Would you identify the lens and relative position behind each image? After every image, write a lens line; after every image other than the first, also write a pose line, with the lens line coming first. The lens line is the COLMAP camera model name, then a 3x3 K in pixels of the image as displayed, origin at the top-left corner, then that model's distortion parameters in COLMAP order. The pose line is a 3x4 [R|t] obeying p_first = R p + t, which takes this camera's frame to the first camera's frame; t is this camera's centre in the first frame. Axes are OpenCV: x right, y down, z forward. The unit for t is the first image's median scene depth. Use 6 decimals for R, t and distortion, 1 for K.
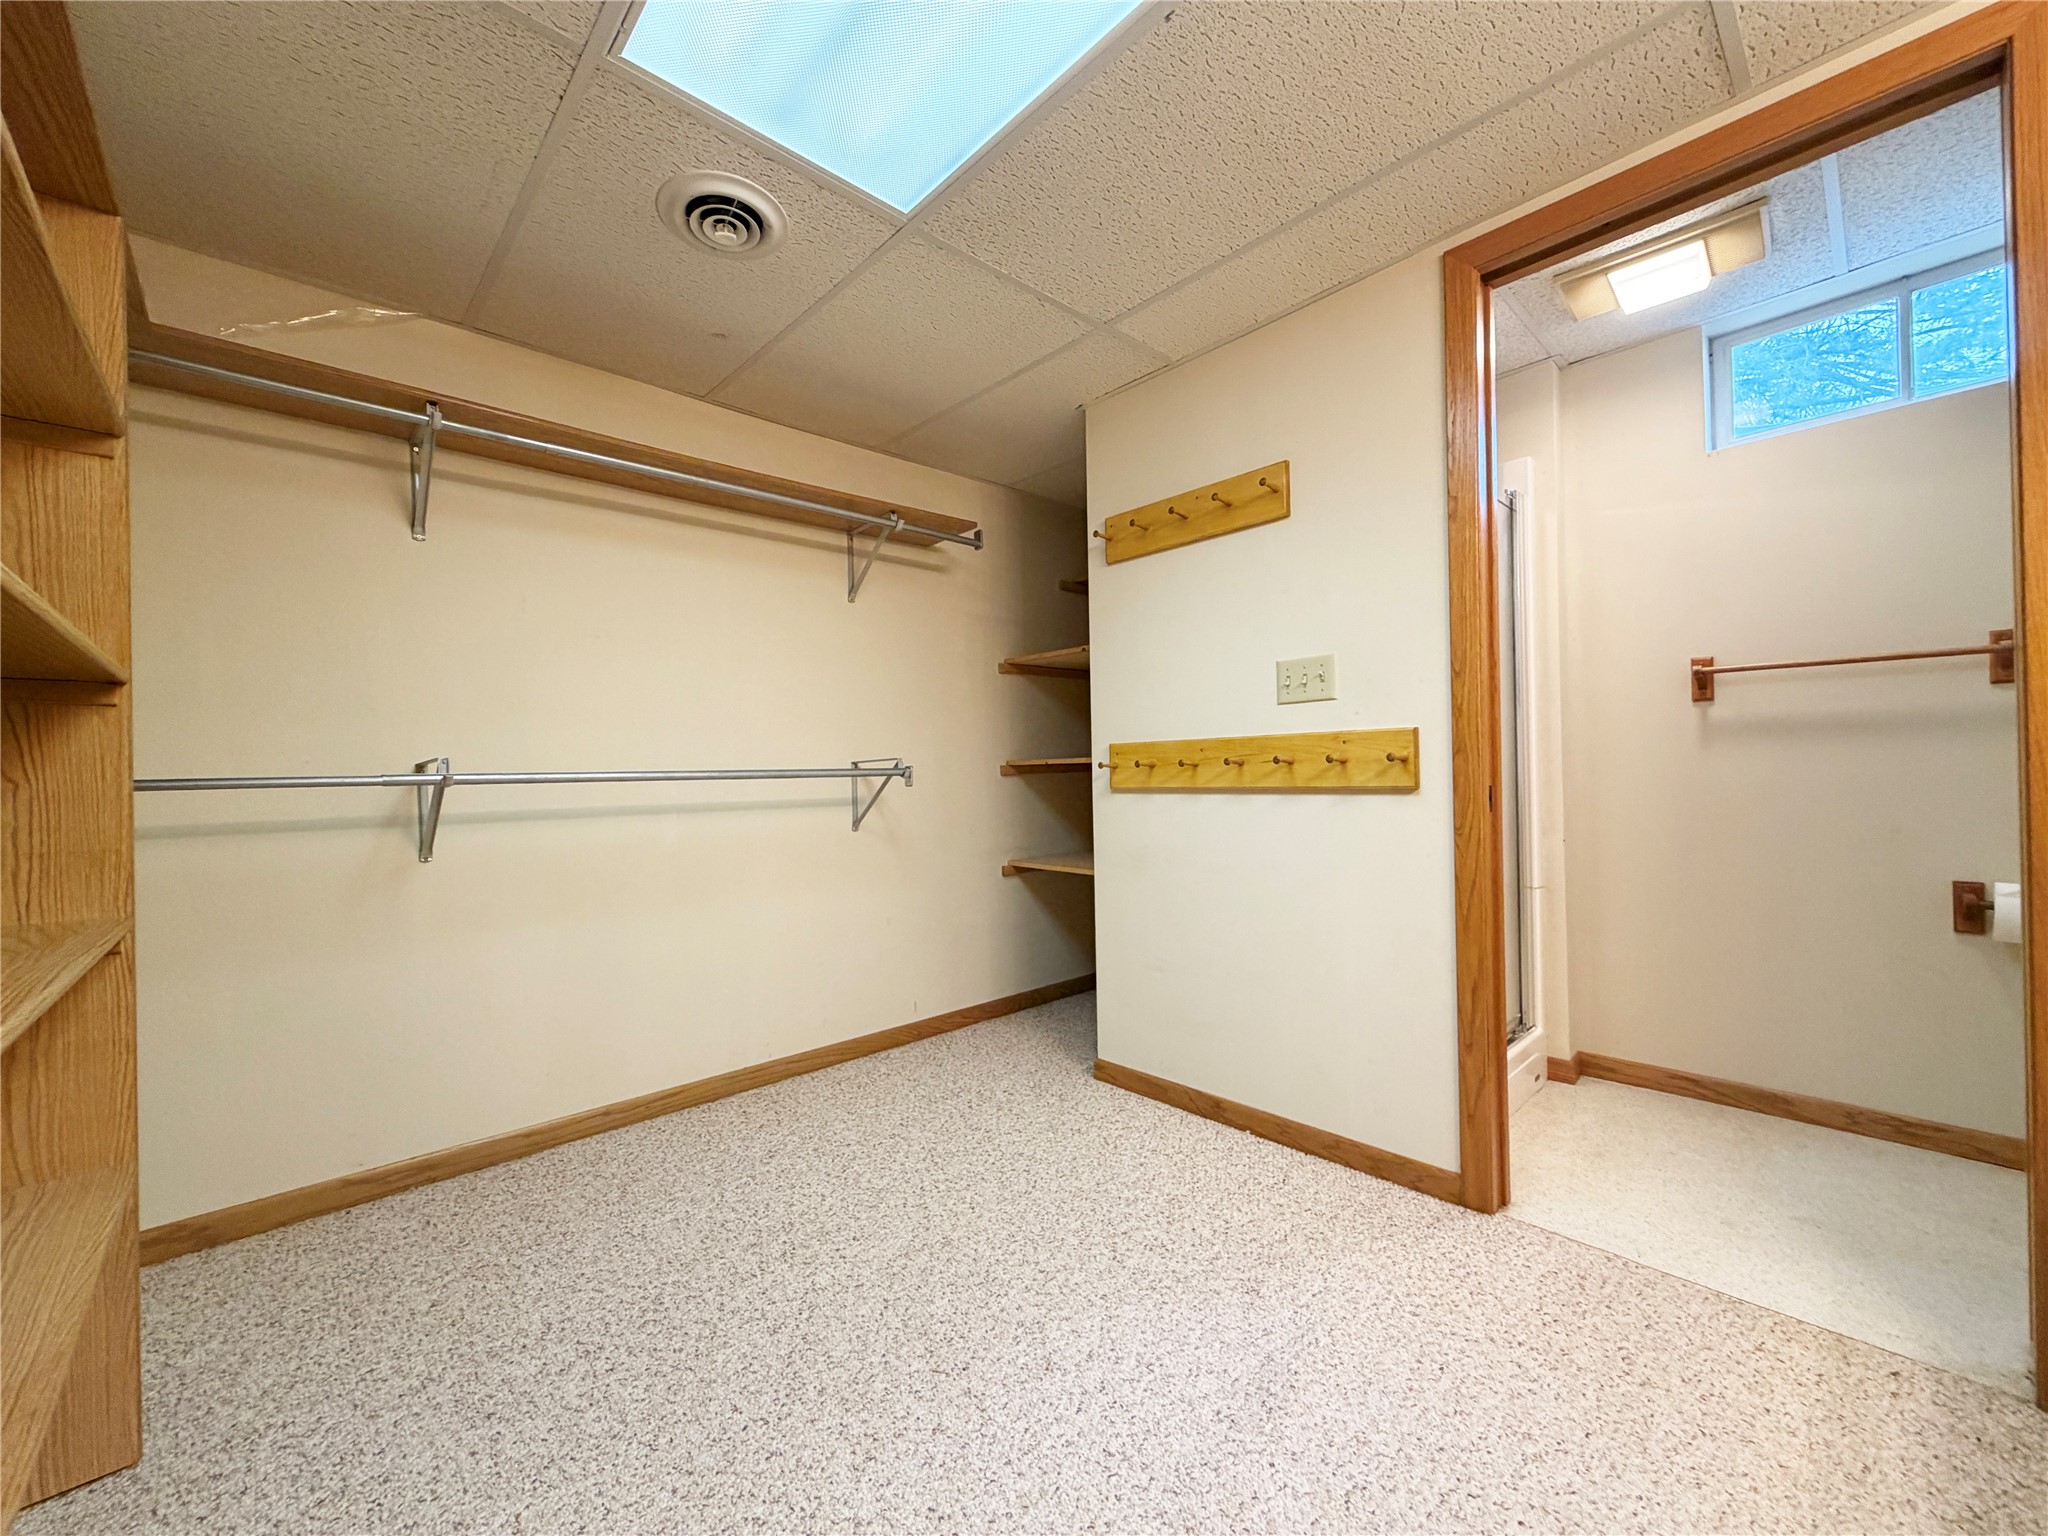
lens RADIAL K [[817.9, 0, 1019.2], [0, 817.9, 771.3], [0, 0, 1]] dist [0.006152, 0.000064]
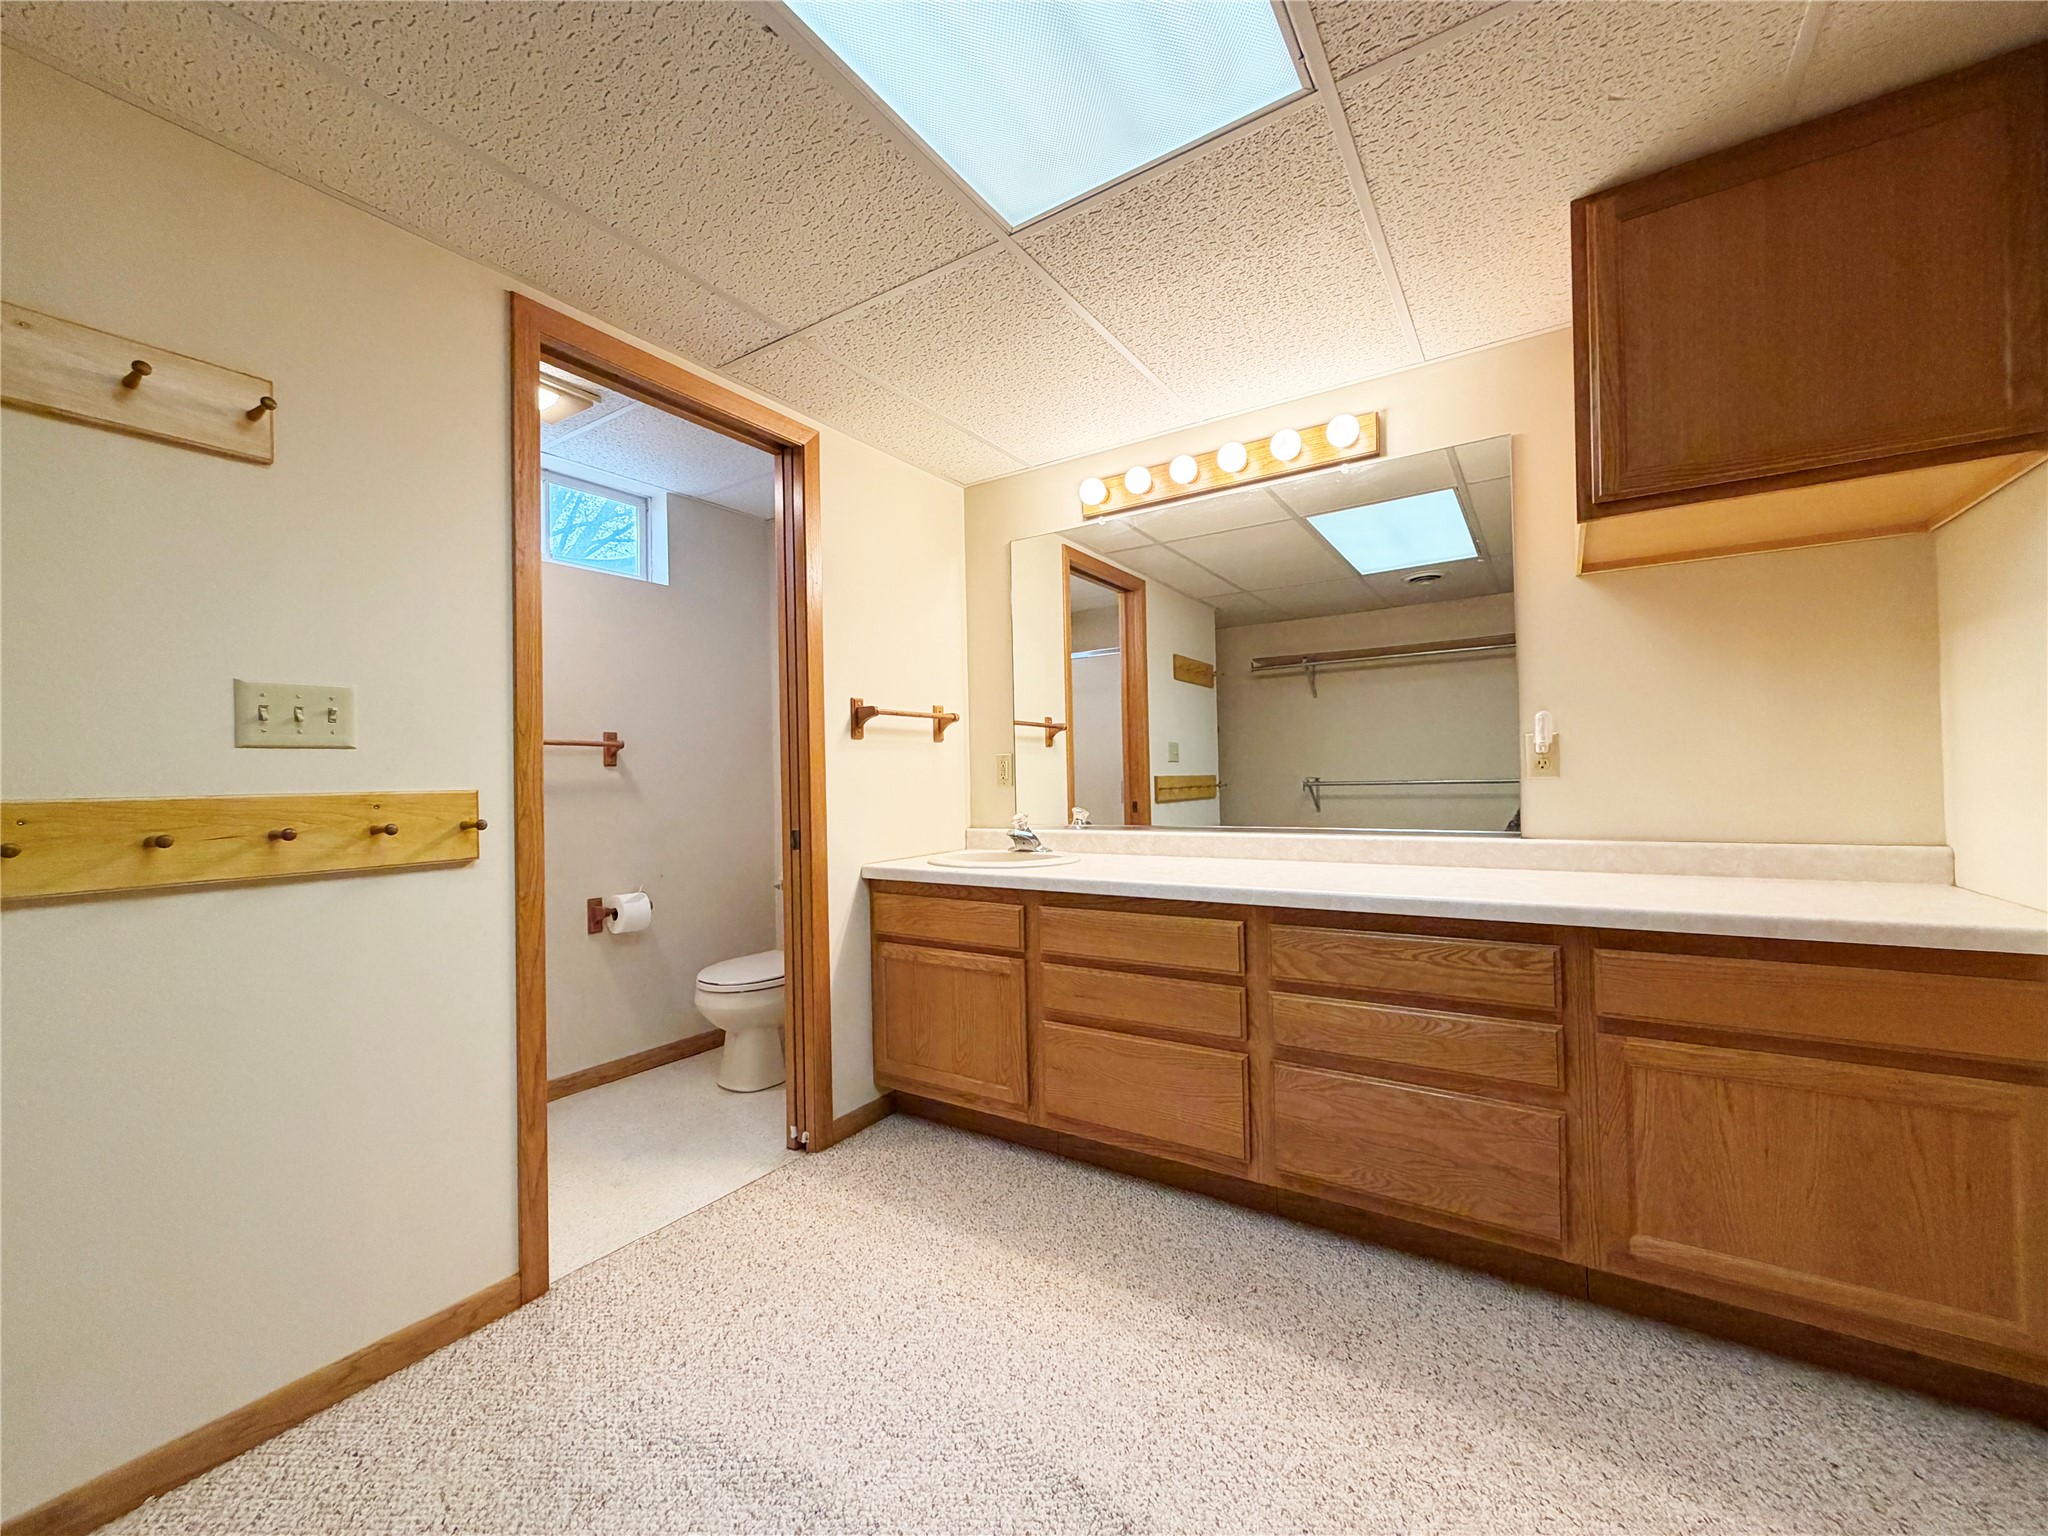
lens RADIAL K [[817.9, 0, 1021.4], [0, 817.9, 772.1], [0, 0, 1]] dist [0.006152, 0.000064]
pose [[-0.241103, 0.034722, 0.969878, -0.457486], [0.021604, 0.999304, -0.030405, -0.030686], [-0.970259, 0.013622, -0.241686, 0.582706]]
